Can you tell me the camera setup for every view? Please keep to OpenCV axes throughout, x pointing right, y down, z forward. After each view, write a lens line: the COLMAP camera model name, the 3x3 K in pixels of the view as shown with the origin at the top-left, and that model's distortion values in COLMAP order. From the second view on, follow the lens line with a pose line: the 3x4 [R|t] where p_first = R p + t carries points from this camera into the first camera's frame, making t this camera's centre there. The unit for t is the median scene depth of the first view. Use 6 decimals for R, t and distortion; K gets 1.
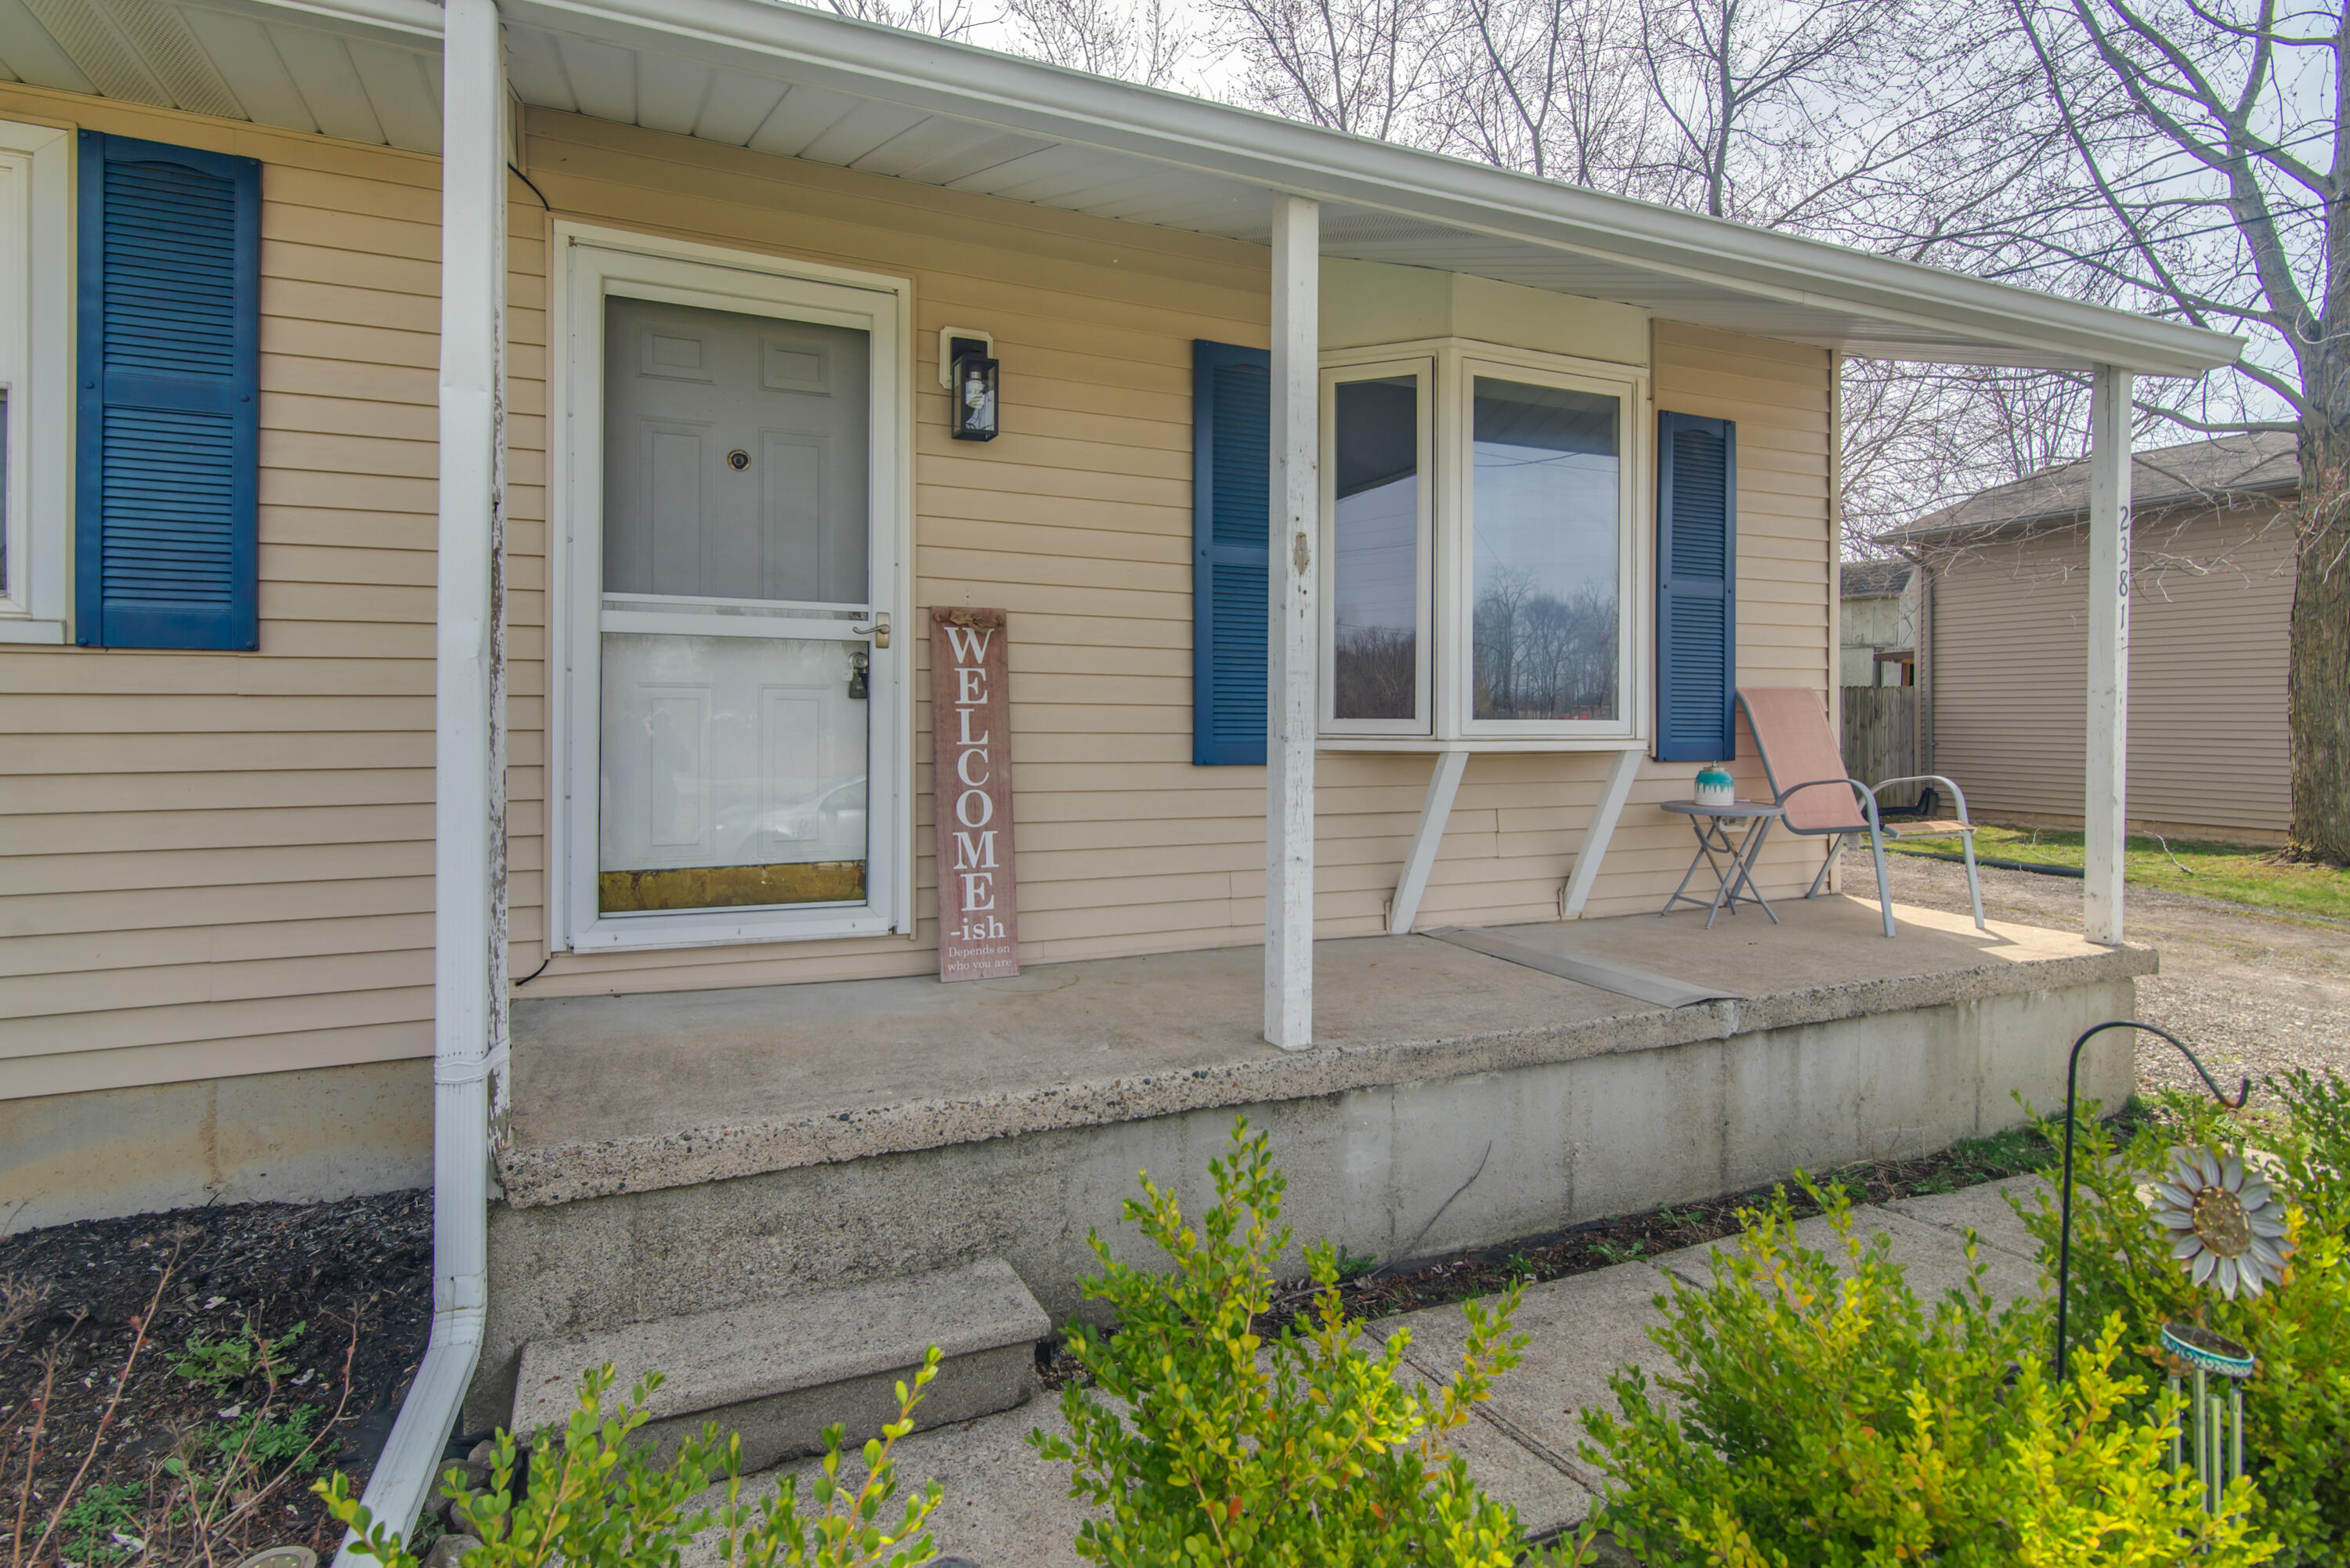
lens RADIAL K [[1176.4, 0, 1172.7], [0, 1176.4, 714.7], [0, 0, 1]] dist [0.000610, 0.001182]
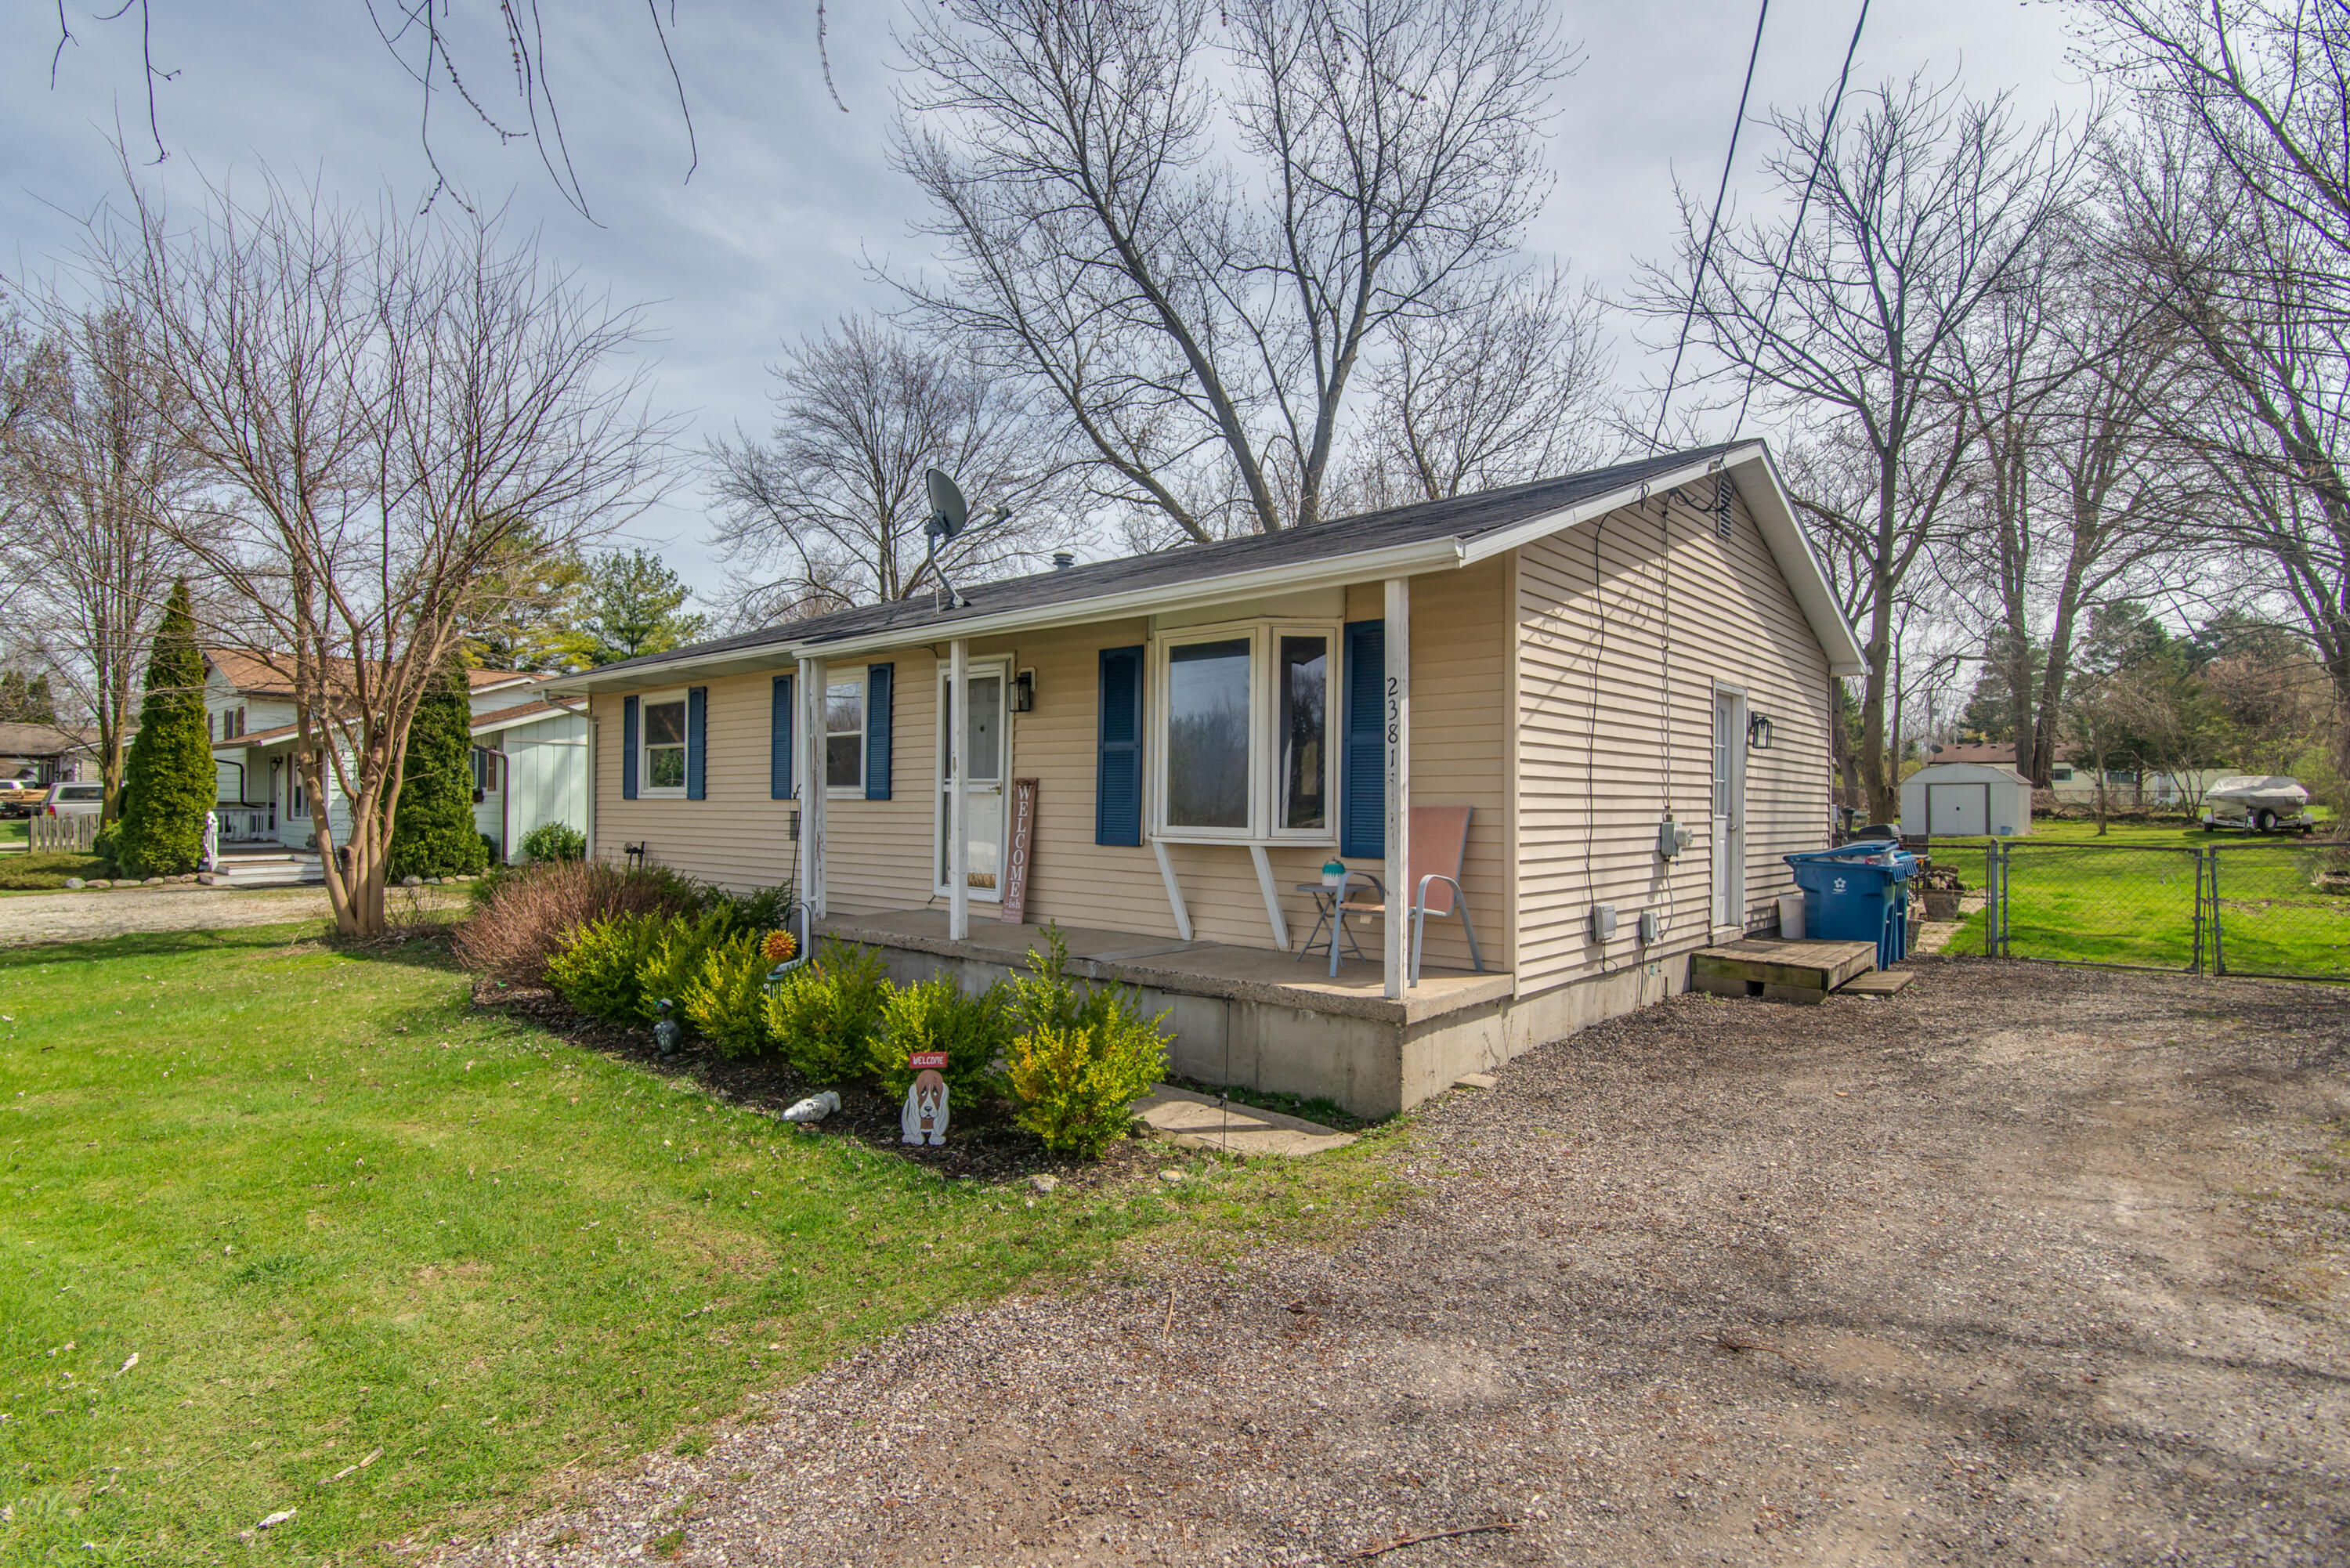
lens RADIAL K [[1176.4, 0, 1167.7], [0, 1176.4, 810.9], [0, 0, 1]] dist [0.000610, 0.001182]
pose [[0.410306, 0.003705, -0.911940, 2.199155], [-0.003362, 0.999991, 0.002550, -0.027193], [0.911942, 0.002020, 0.410315, 0.240063]]
